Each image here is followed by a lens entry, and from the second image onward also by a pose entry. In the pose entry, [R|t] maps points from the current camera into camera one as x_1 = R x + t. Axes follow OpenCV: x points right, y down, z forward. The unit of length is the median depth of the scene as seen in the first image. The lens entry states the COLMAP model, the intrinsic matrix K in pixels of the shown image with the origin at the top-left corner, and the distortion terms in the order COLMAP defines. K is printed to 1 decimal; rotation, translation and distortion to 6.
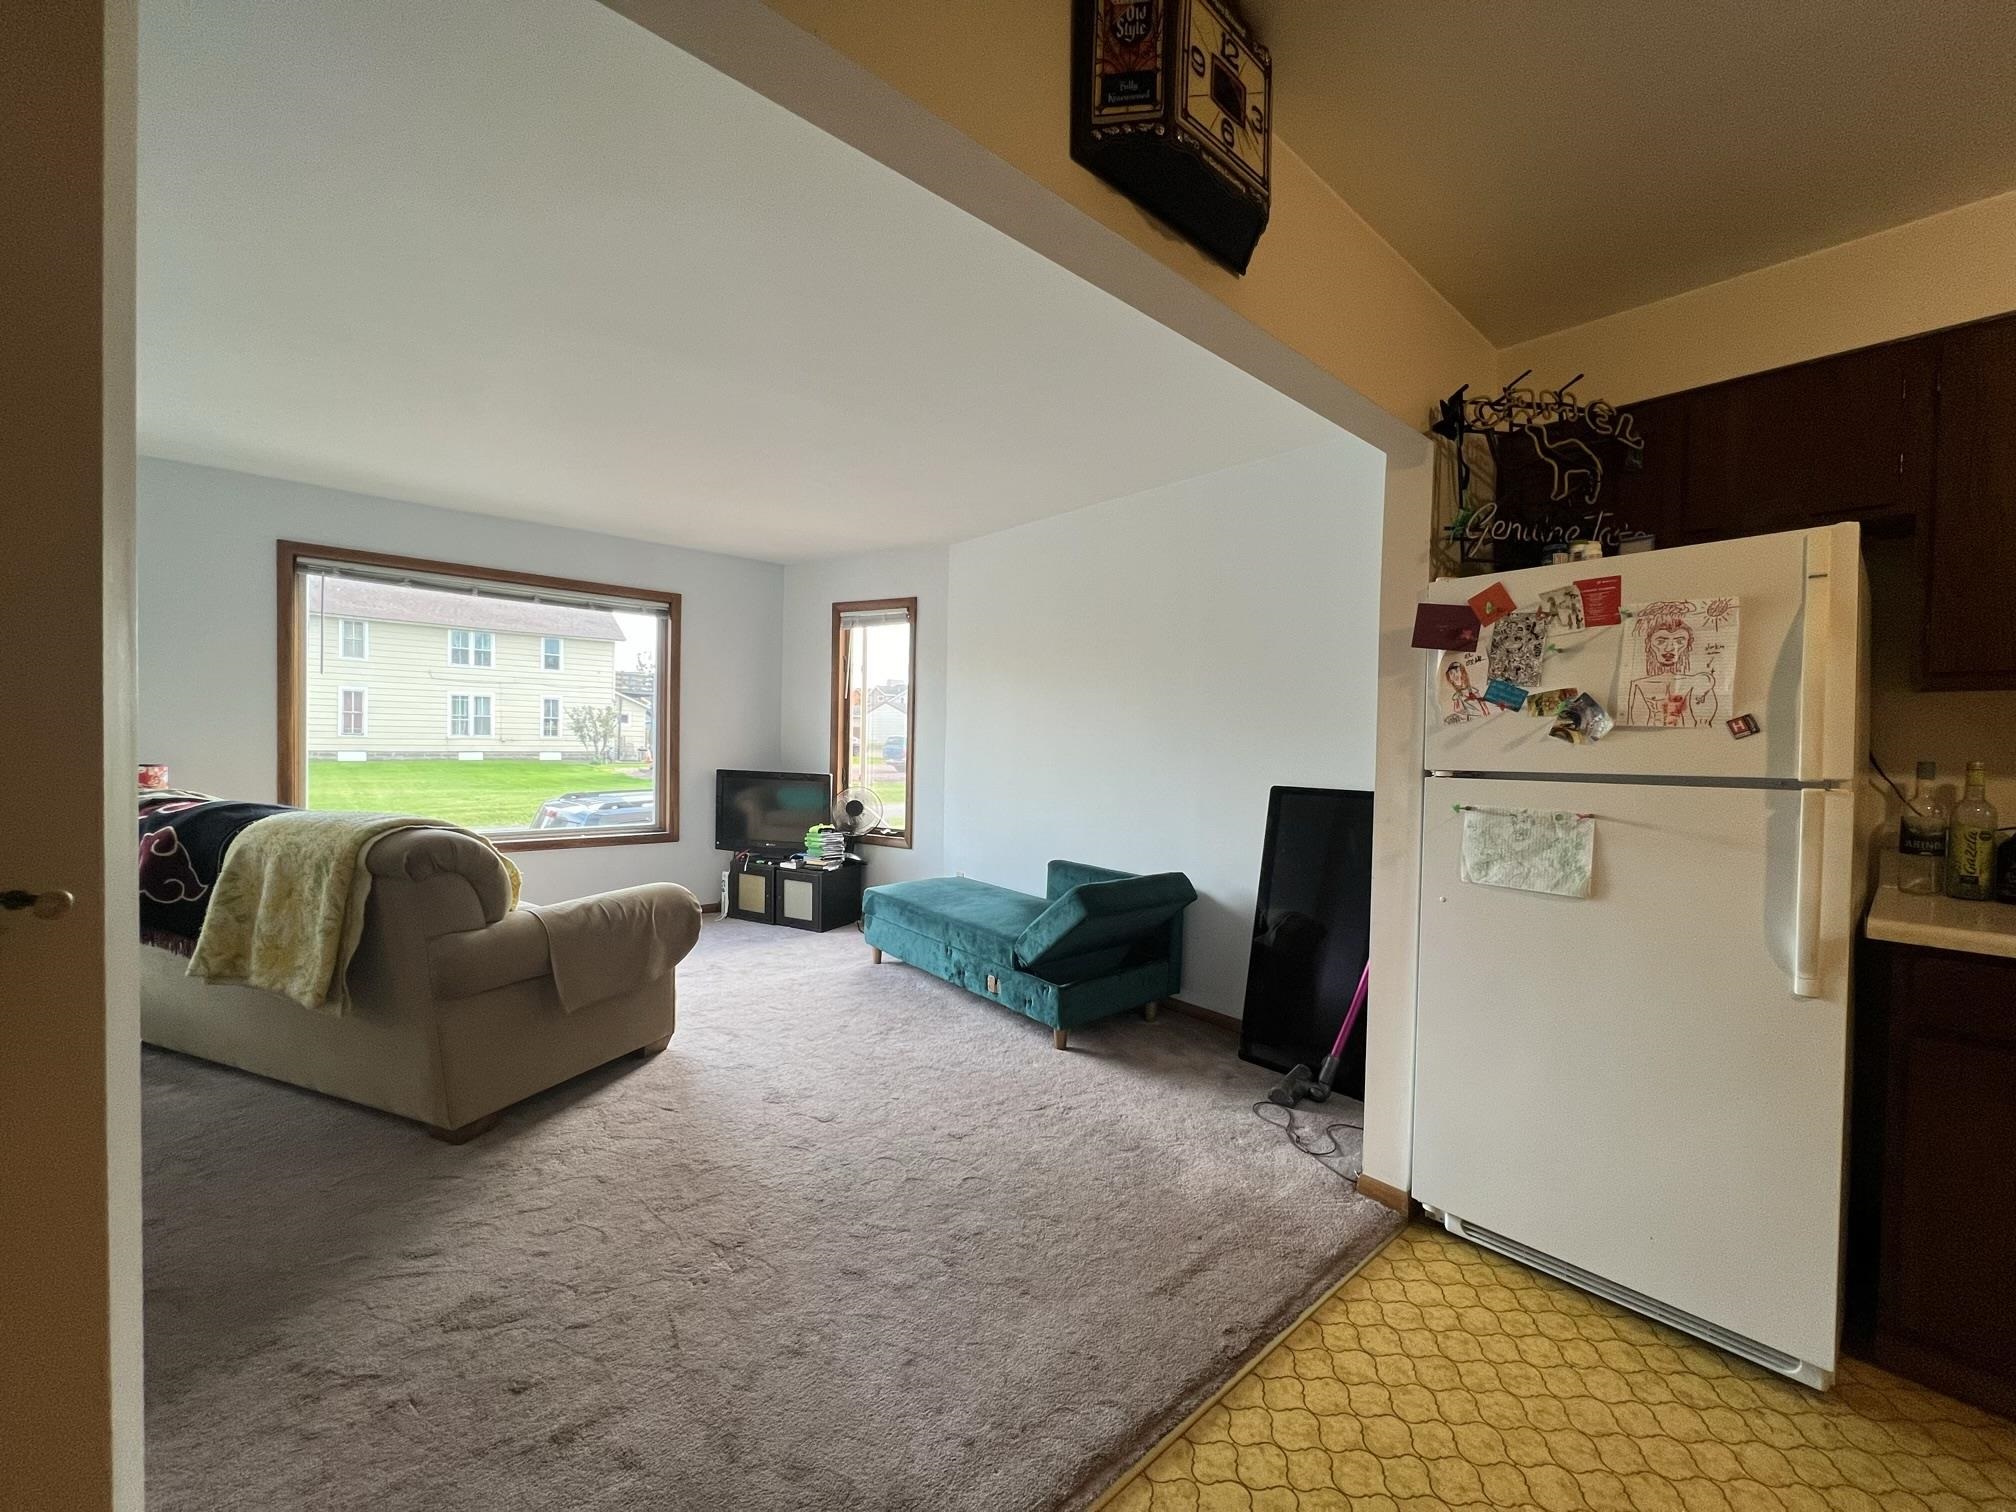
lens RADIAL K [[806.1, 0, 1013.5], [0, 806.1, 756.1], [0, 0, 1]] dist [-0.002508, 0.000647]
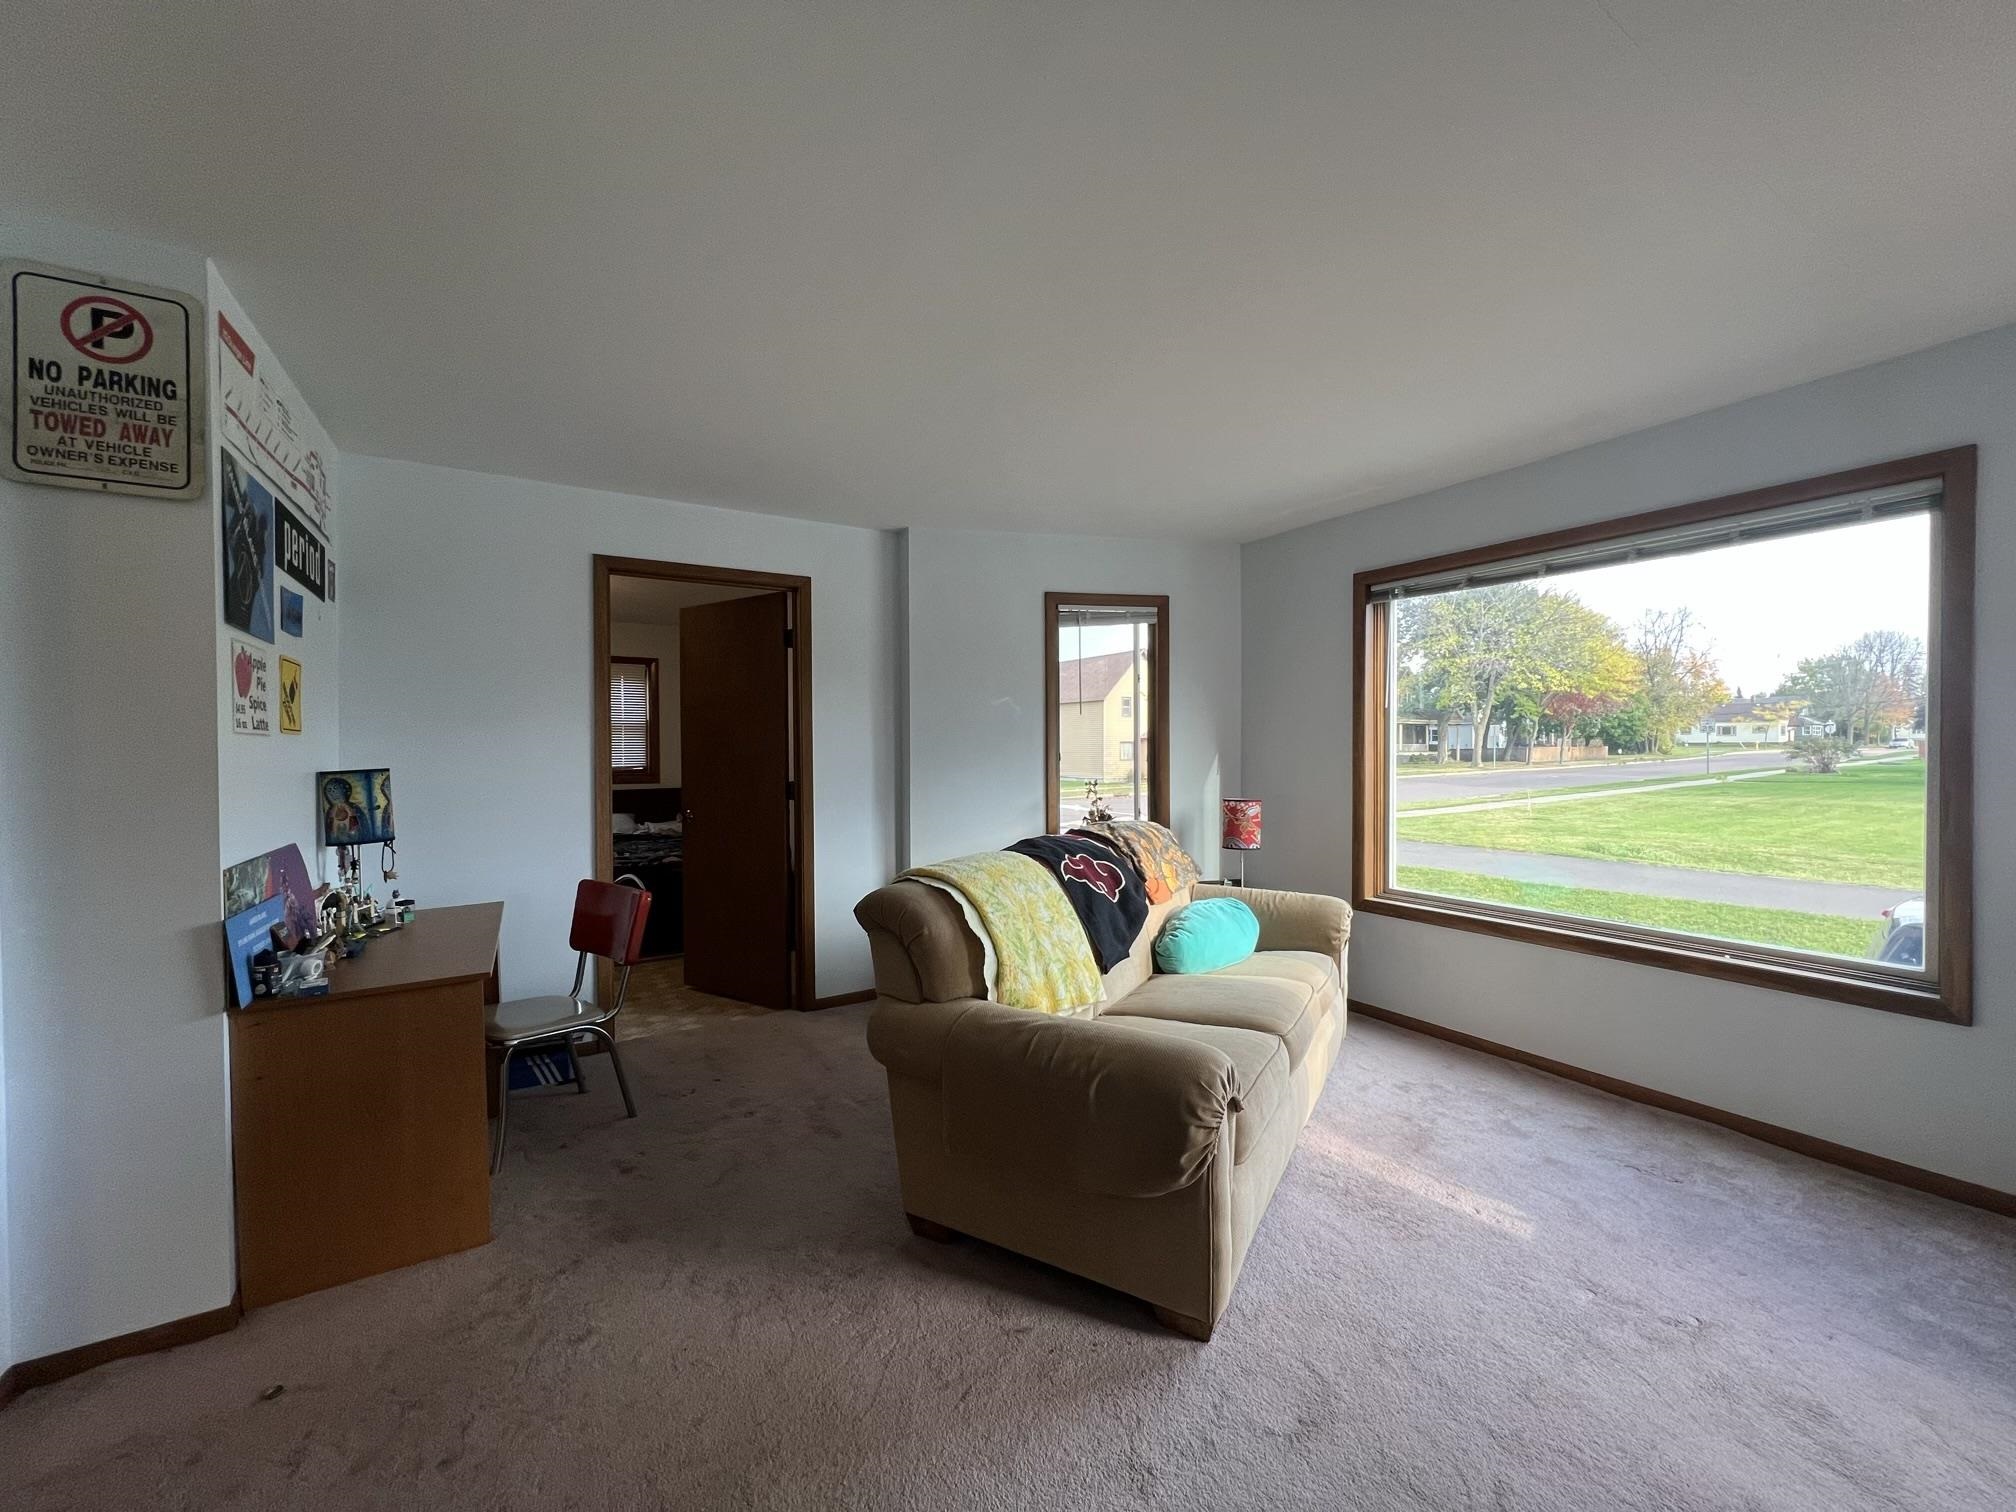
lens RADIAL K [[806.1, 0, 1008.6], [0, 806.1, 757.9], [0, 0, 1]] dist [-0.002508, 0.000647]
pose [[-0.173210, -0.009269, -0.984841, 0.208186], [-0.016836, 0.999837, -0.006449, -0.055587], [0.984741, 0.015463, -0.173338, 1.310148]]
